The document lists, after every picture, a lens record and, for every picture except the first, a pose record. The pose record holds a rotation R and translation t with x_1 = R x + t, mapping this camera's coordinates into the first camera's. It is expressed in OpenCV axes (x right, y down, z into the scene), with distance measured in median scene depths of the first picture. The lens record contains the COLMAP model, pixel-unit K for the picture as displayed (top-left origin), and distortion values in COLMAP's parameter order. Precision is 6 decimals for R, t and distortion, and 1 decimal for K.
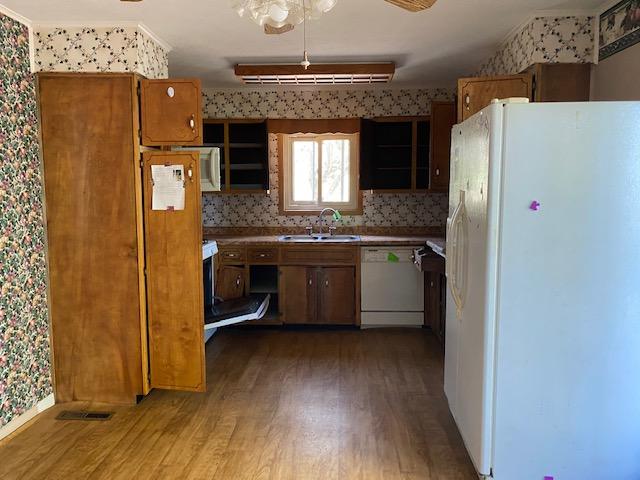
lens RADIAL K [[477.9, 0, 320.0], [0, 477.9, 240.0], [0, 0, 1]] dist [0.064050, -0.077947]
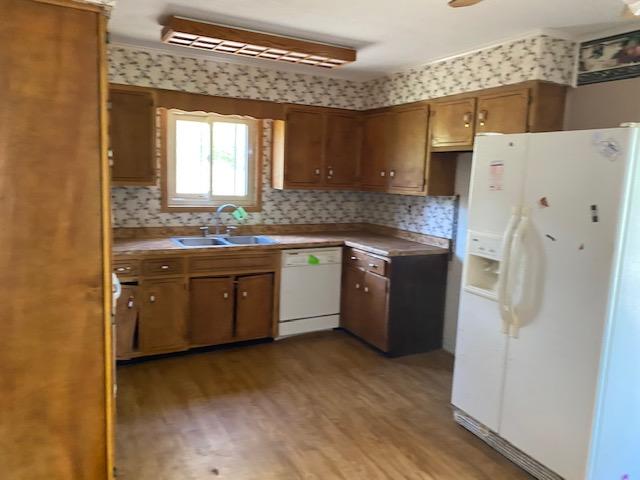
lens RADIAL K [[477.9, 0, 320.0], [0, 477.9, 240.0], [0, 0, 1]] dist [0.064050, -0.077947]
pose [[0.859287, -0.037236, 0.510137, -0.300931], [0.014139, 0.998695, 0.049081, -0.046460], [-0.511299, -0.034962, 0.858692, 0.200315]]
